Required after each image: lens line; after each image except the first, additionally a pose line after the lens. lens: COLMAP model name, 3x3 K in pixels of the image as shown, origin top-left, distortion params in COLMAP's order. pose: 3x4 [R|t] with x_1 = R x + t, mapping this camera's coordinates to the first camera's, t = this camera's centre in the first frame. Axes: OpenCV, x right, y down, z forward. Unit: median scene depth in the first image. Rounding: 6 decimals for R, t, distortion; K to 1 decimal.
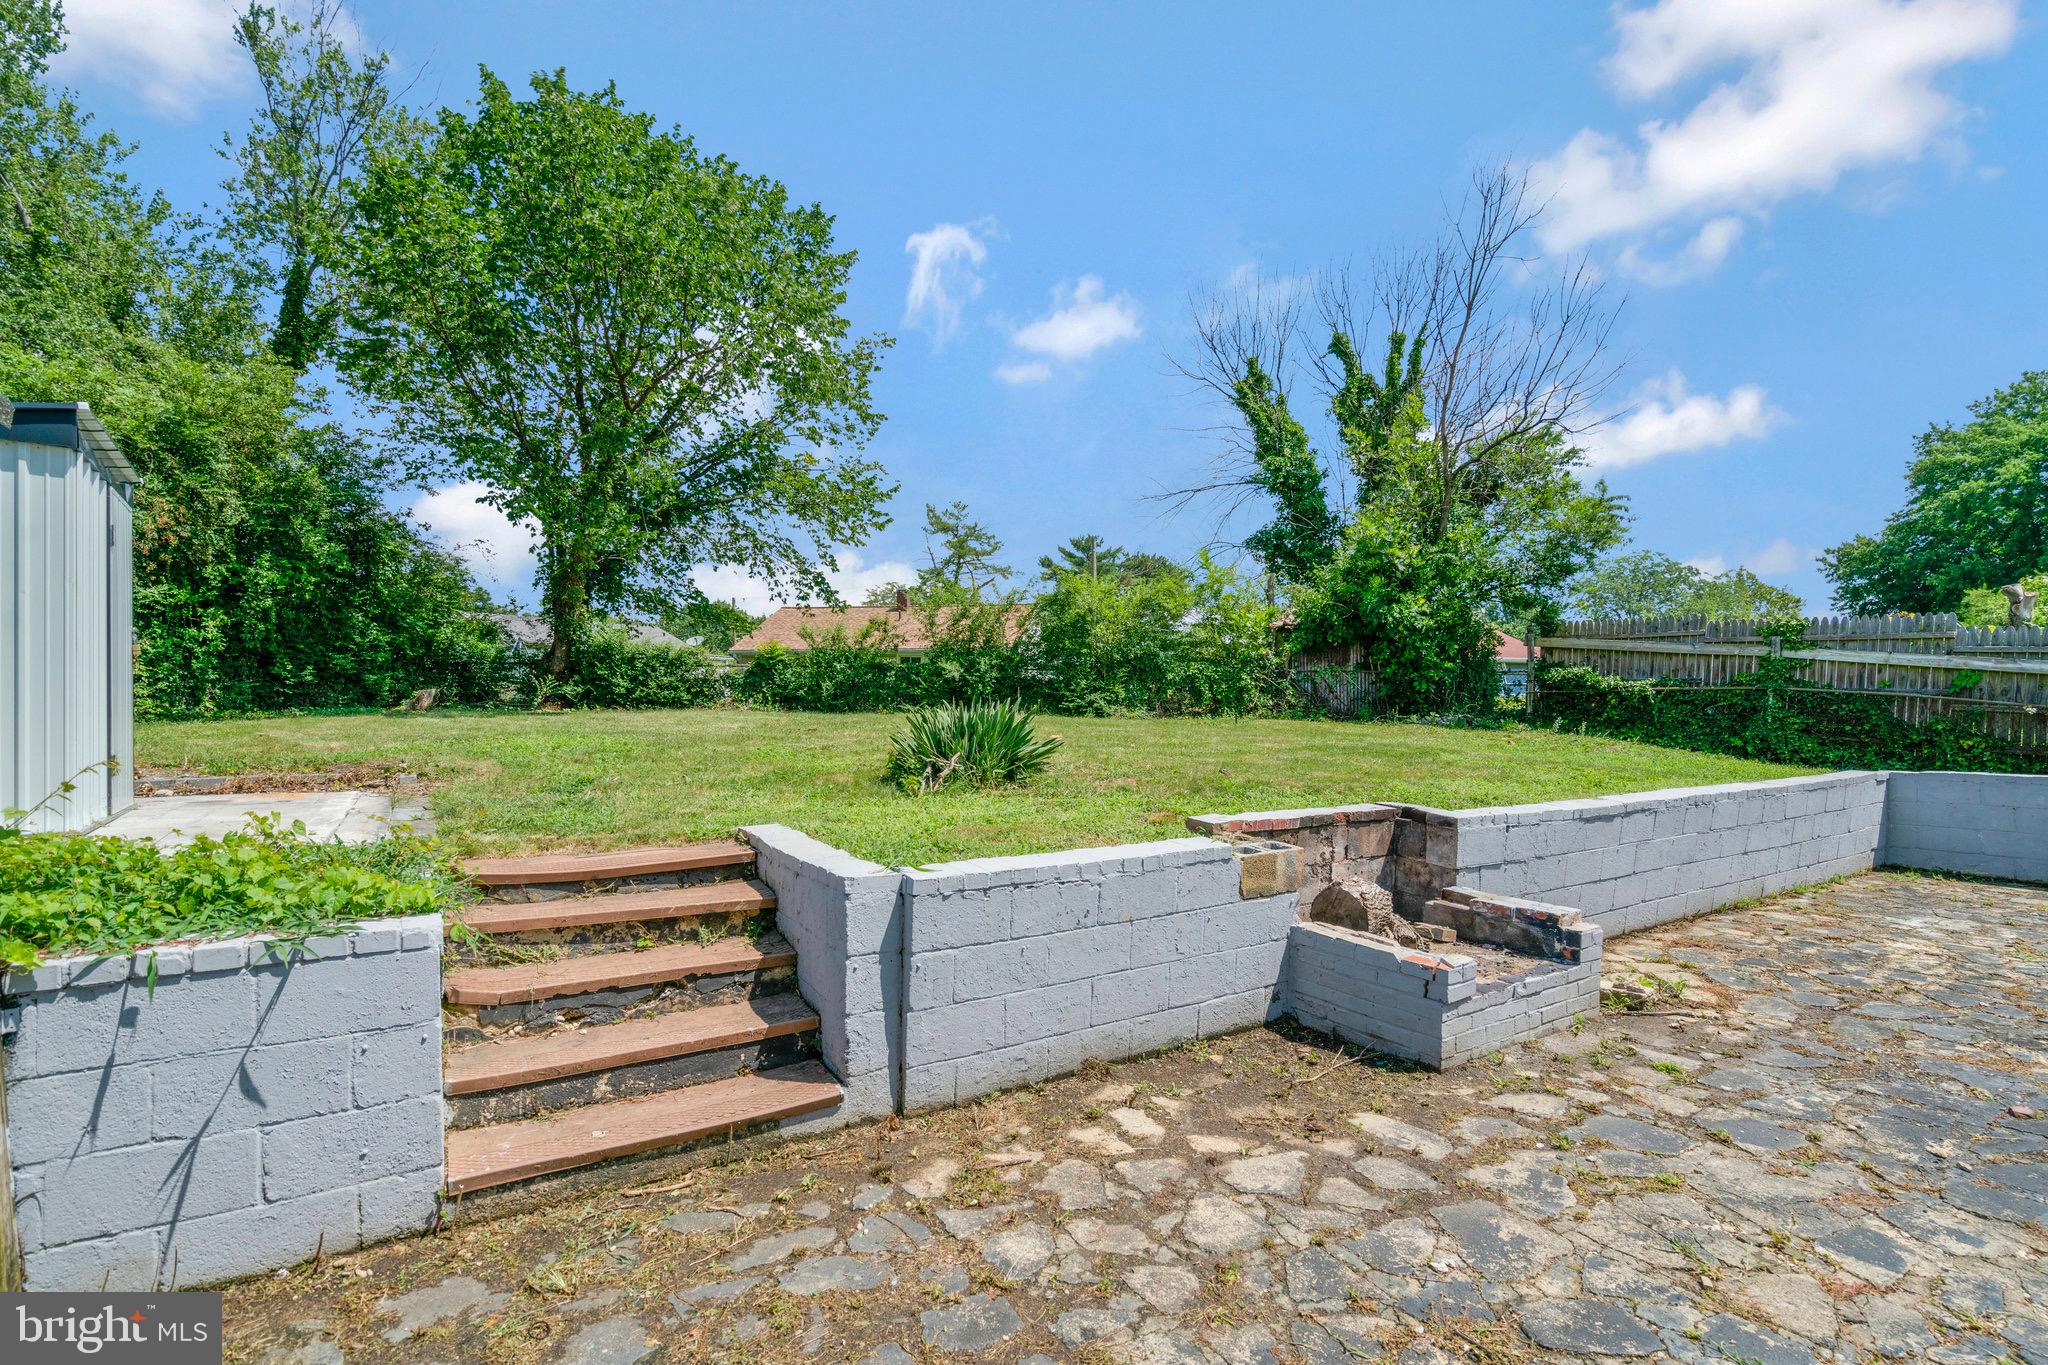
lens RADIAL K [[946.0, 0, 1029.3], [0, 946.0, 696.2], [0, 0, 1]] dist [-0.002731, 0.002278]
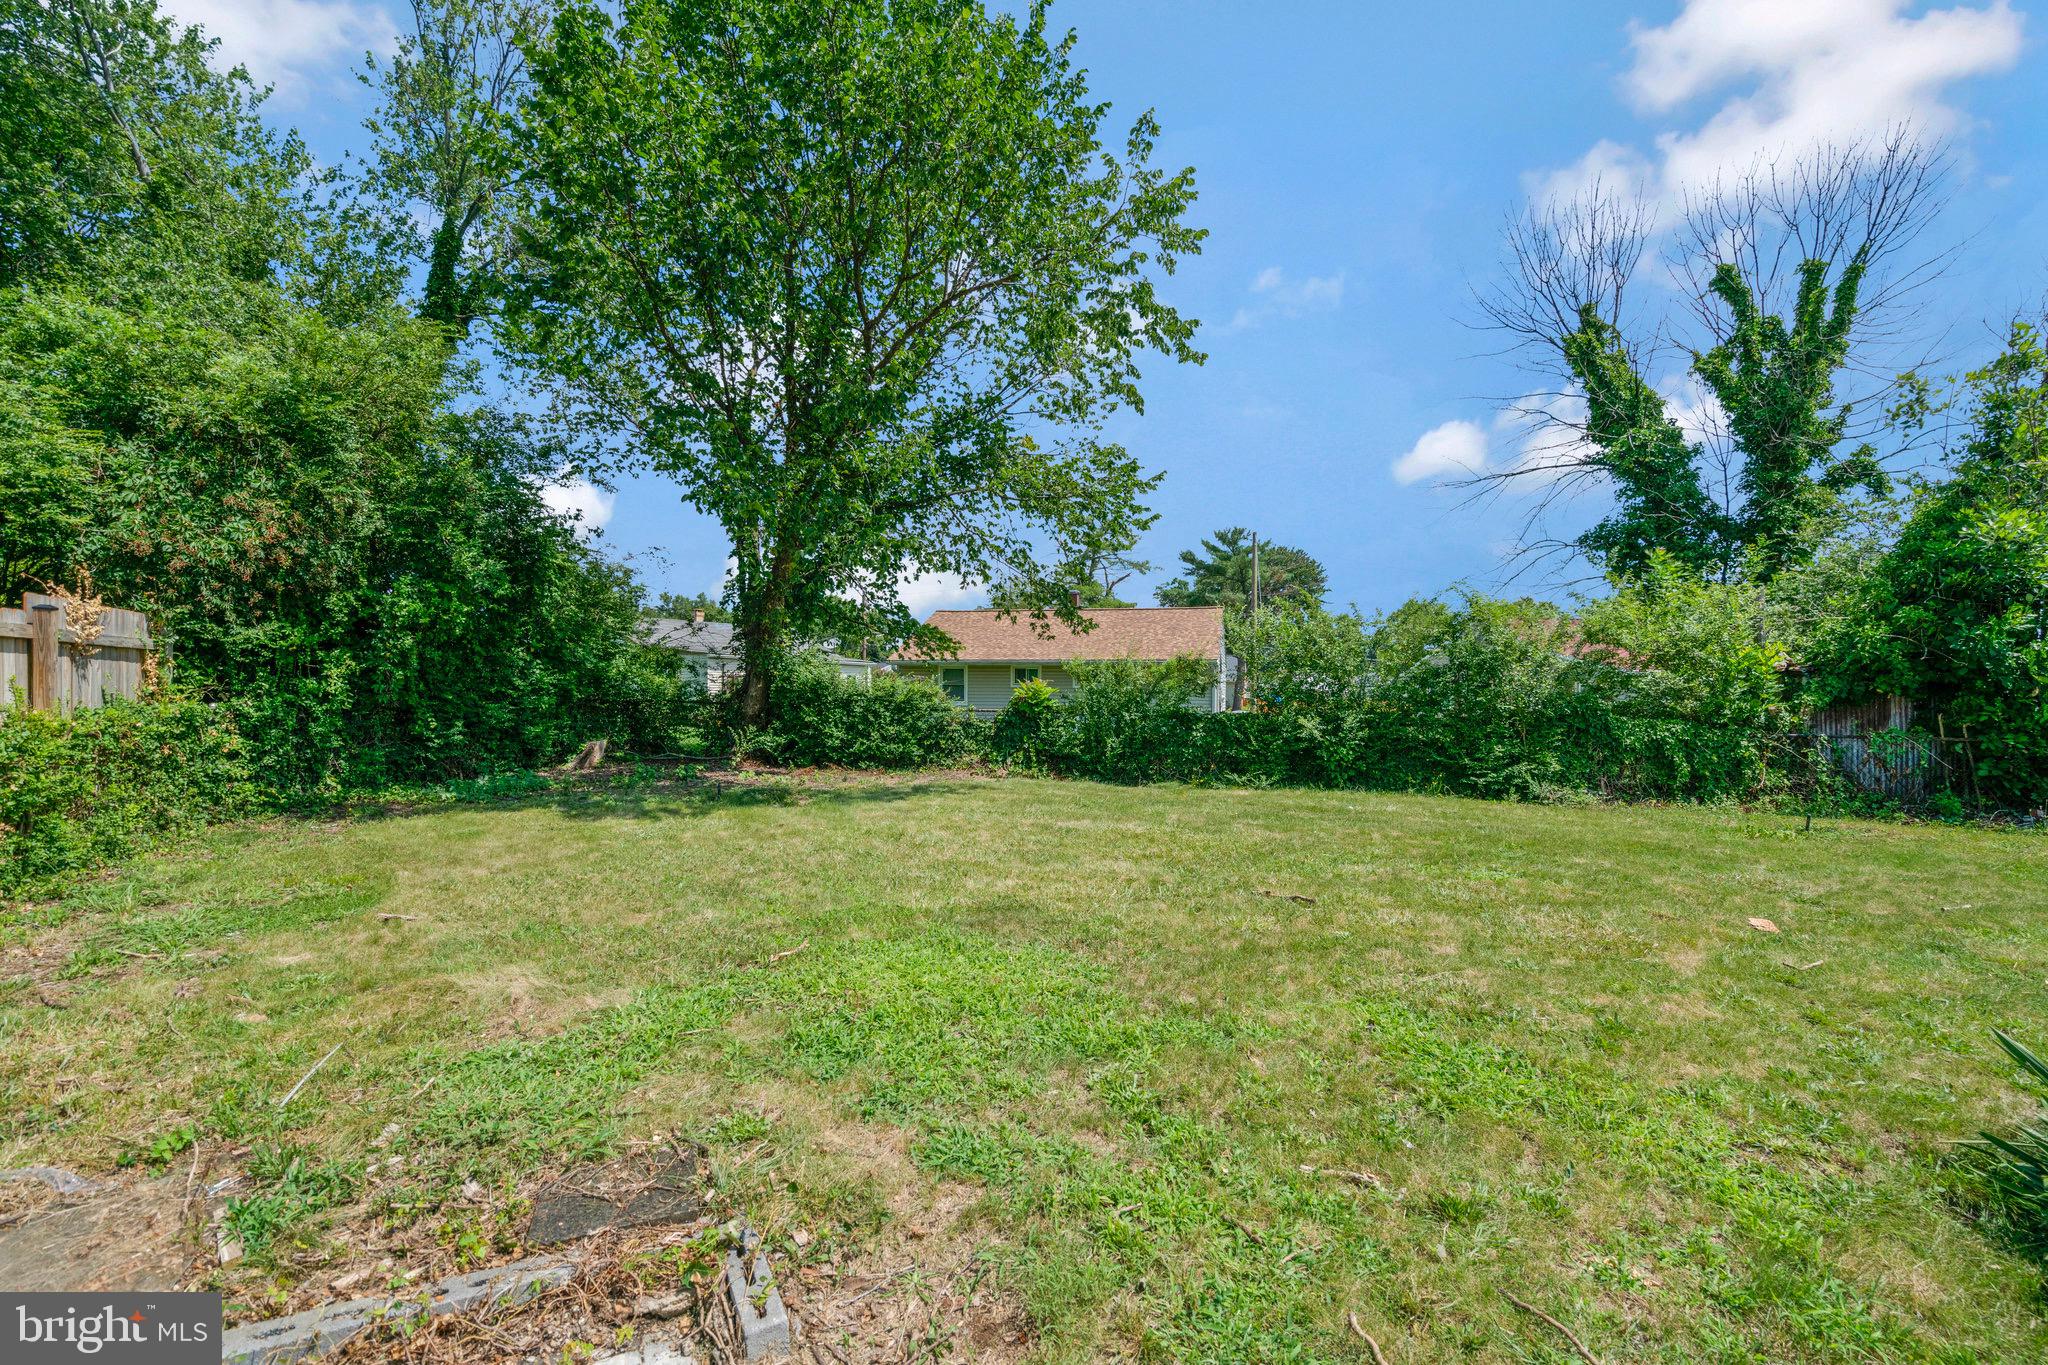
lens RADIAL K [[946.0, 0, 1034.1], [0, 946.0, 680.1], [0, 0, 1]] dist [-0.002731, 0.002278]
pose [[0.995248, 0.005851, -0.097197, -0.195757], [-0.006592, 0.999952, -0.007308, -0.052537], [0.097149, 0.007914, 0.995238, 0.248309]]
